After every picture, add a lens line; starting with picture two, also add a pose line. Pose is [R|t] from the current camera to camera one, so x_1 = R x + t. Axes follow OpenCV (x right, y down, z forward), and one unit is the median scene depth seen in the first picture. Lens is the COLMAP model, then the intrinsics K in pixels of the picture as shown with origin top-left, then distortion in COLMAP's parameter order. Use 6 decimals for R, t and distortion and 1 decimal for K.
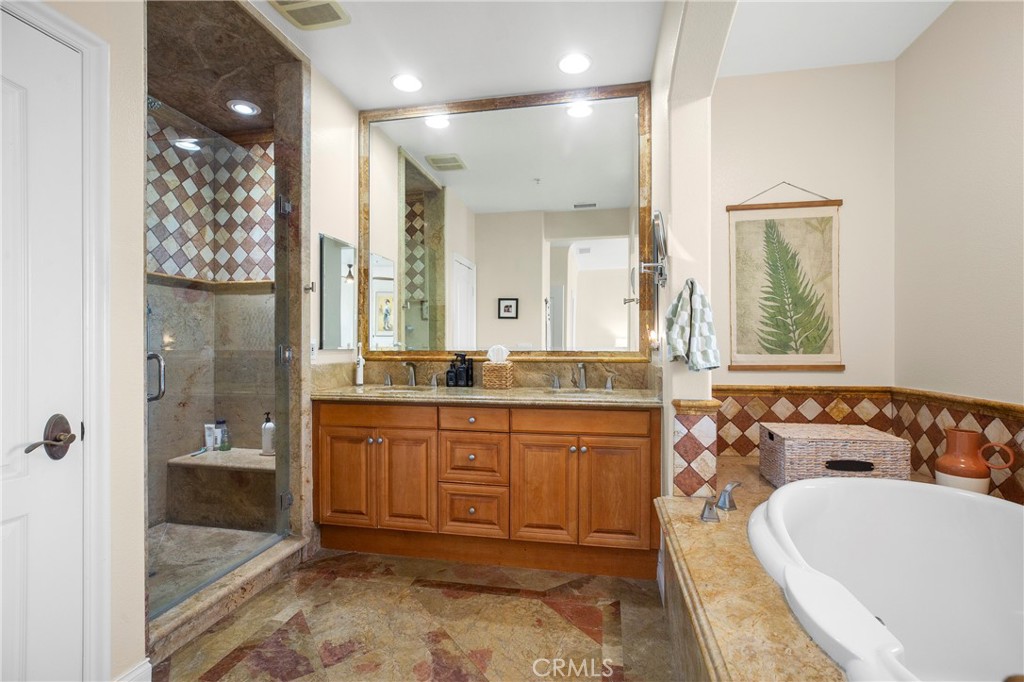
lens RADIAL K [[520.9, 0, 512.0], [0, 520.9, 341.0], [0, 0, 1]] dist [-0.043067, 0.000208]
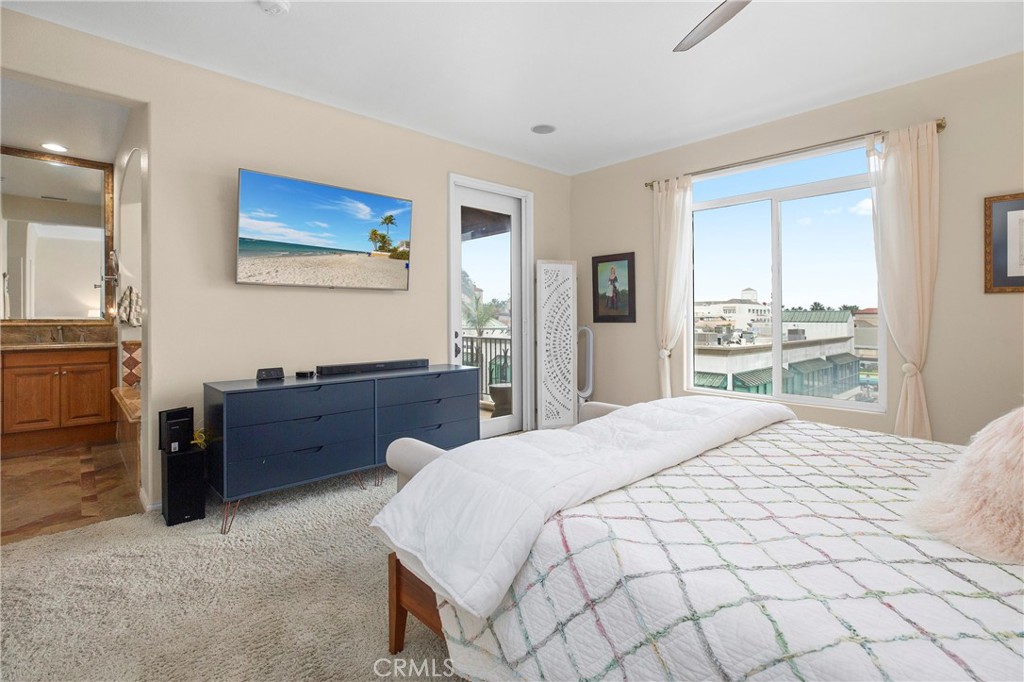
lens RADIAL K [[502.7, 0, 519.9], [0, 502.7, 321.5], [0, 0, 1]] dist [0.002006, 0.001517]
pose [[0.620740, -0.007392, 0.783981, -0.252523], [-0.007233, 0.999859, 0.015154, -0.009533], [-0.783983, -0.015077, 0.620599, -1.336821]]
